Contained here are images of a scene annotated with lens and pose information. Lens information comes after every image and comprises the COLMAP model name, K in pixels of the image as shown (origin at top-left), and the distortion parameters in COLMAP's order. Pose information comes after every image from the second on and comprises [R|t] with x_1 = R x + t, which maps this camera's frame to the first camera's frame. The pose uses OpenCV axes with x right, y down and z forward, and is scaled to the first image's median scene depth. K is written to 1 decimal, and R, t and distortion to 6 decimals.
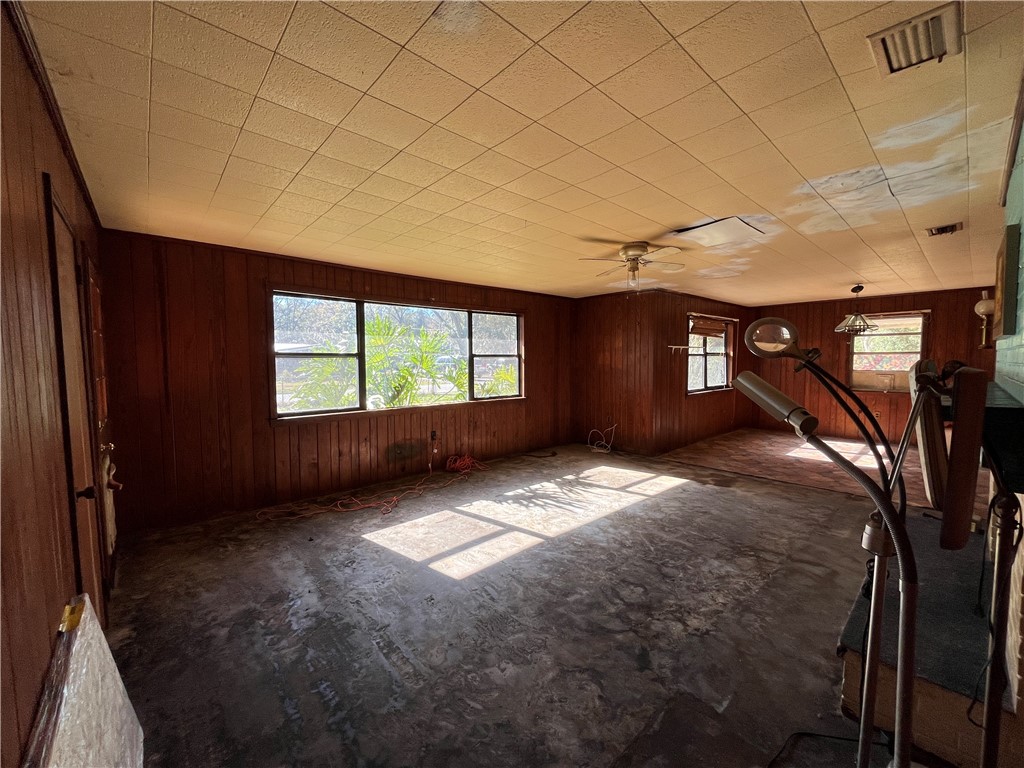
lens RADIAL K [[413.9, 0, 510.1], [0, 413.9, 383.3], [0, 0, 1]] dist [-0.003334, -0.000297]
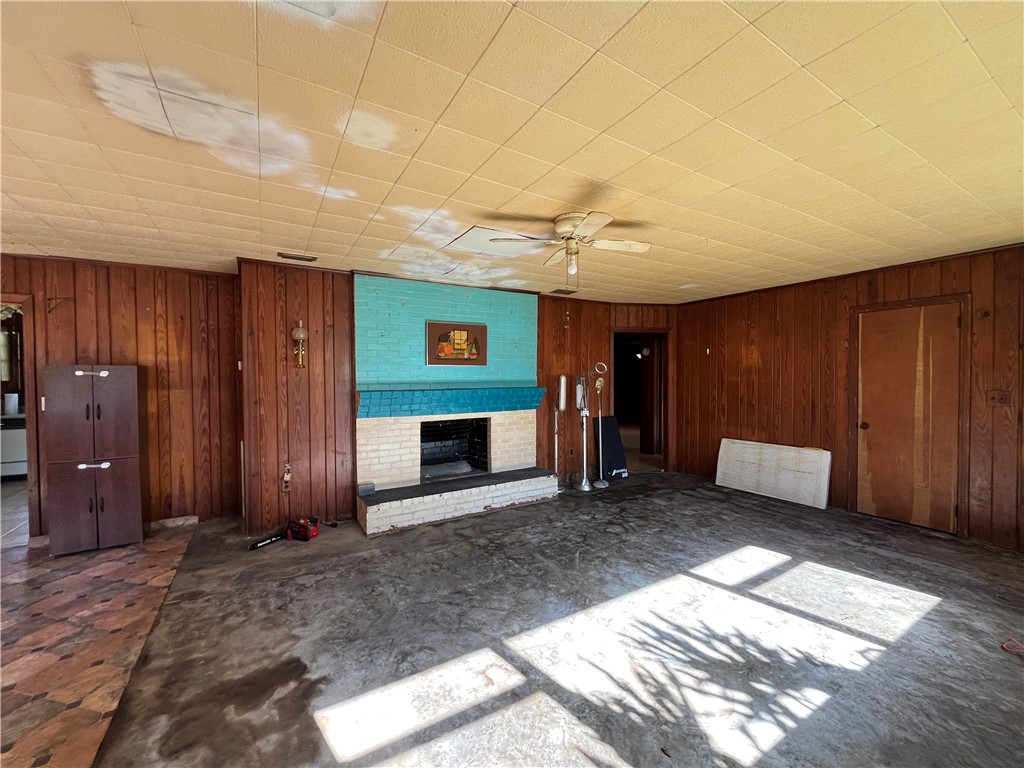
lens RADIAL K [[413.9, 0, 510.6], [0, 413.9, 383.3], [0, 0, 1]] dist [-0.003334, -0.000297]
pose [[-0.982066, 0.003904, 0.188499, 0.232224], [0.018993, 0.996748, 0.078310, -0.089001], [-0.187580, 0.080486, -0.978946, 1.520215]]
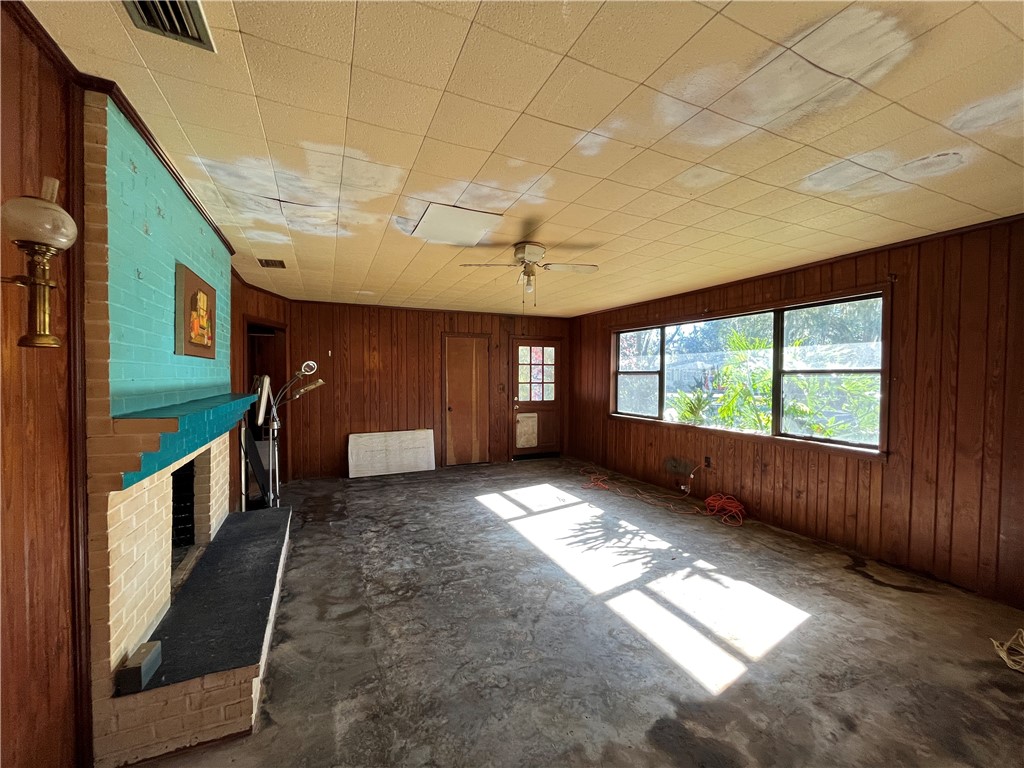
lens RADIAL K [[413.9, 0, 510.7], [0, 413.9, 383.3], [0, 0, 1]] dist [-0.003334, -0.000297]
pose [[-0.303549, 0.019186, -0.952623, 0.994210], [-0.060337, 0.997404, 0.039314, -0.065814], [0.950903, 0.069412, -0.301603, 1.075448]]
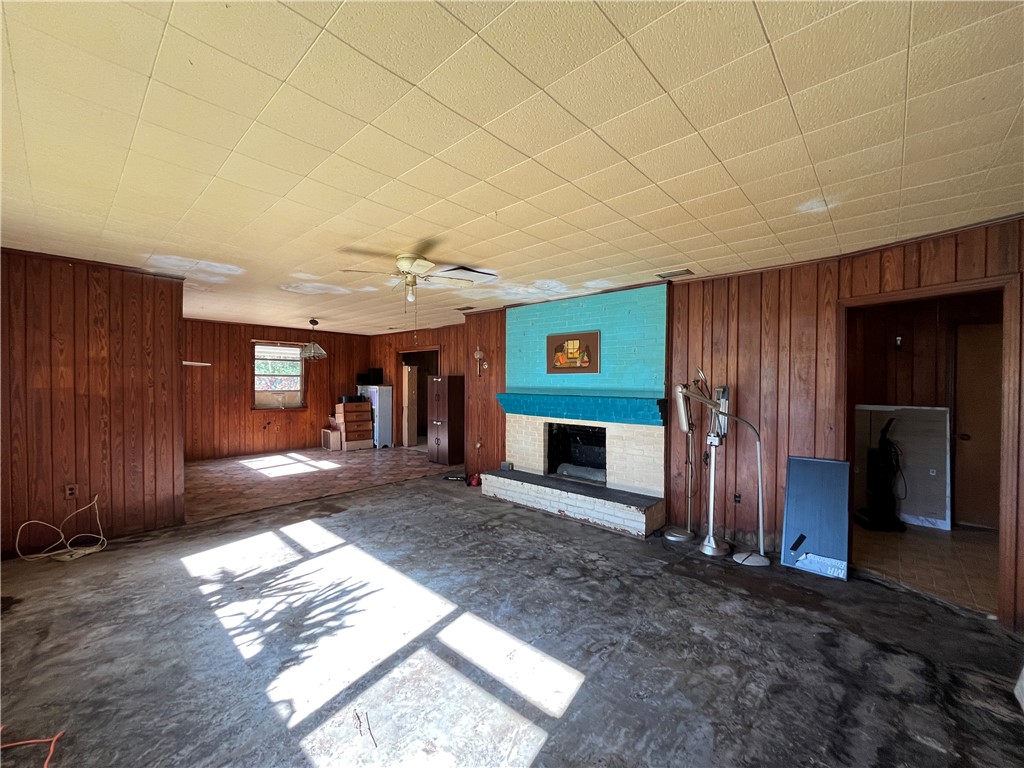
lens RADIAL K [[413.9, 0, 510.0], [0, 413.9, 383.5], [0, 0, 1]] dist [-0.003334, -0.000297]
pose [[-0.099423, -0.002951, 0.995041, -0.552427], [0.050755, 0.998679, 0.008033, -0.043663], [-0.993750, 0.051302, -0.099142, 0.765633]]
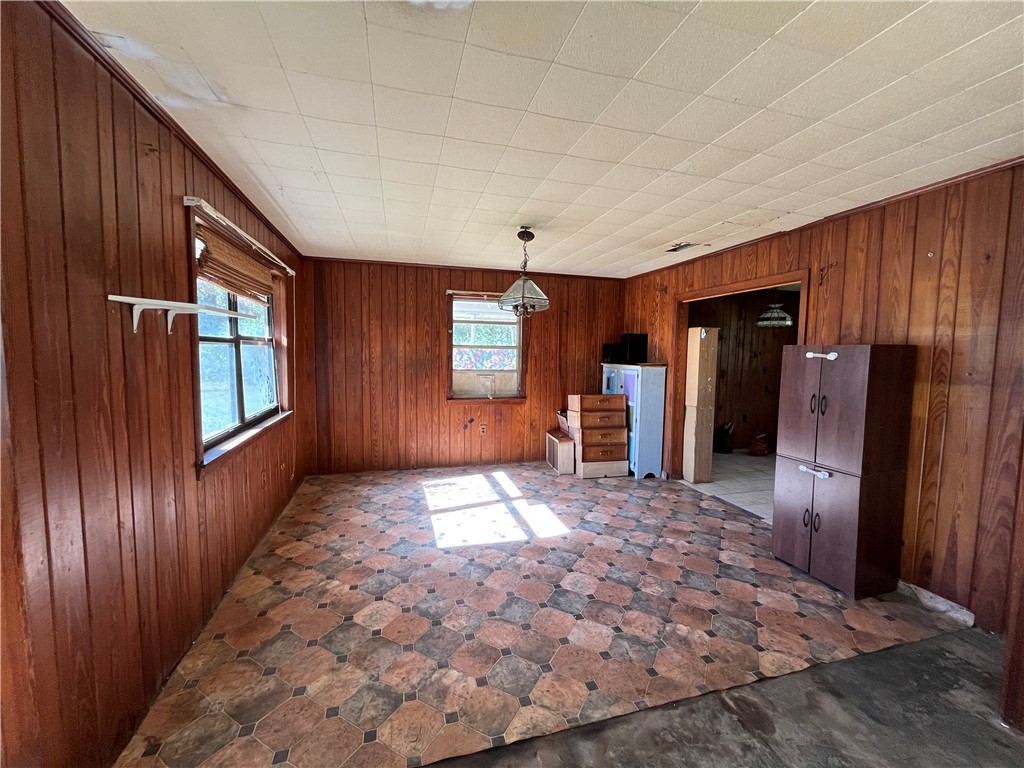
lens RADIAL K [[413.9, 0, 509.4], [0, 413.9, 383.4], [0, 0, 1]] dist [-0.003334, -0.000297]
pose [[0.440705, -0.057134, 0.895832, 0.404795], [0.036589, 0.998286, 0.045669, -0.064900], [-0.896906, 0.012651, 0.442040, 1.040377]]
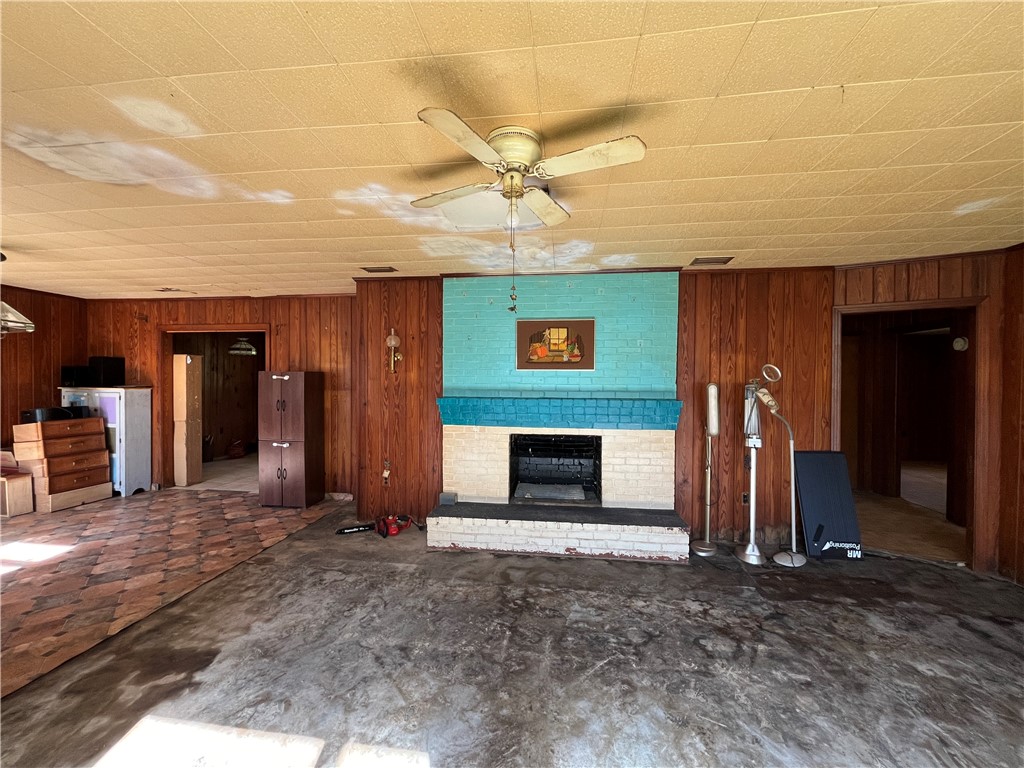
lens RADIAL K [[413.9, 0, 511.3], [0, 413.9, 383.1], [0, 0, 1]] dist [-0.003334, -0.000297]
pose [[-0.652450, -0.006073, 0.757808, -0.051955], [0.041148, 0.998209, 0.043427, -0.068259], [-0.756714, 0.059516, -0.651031, 1.144238]]
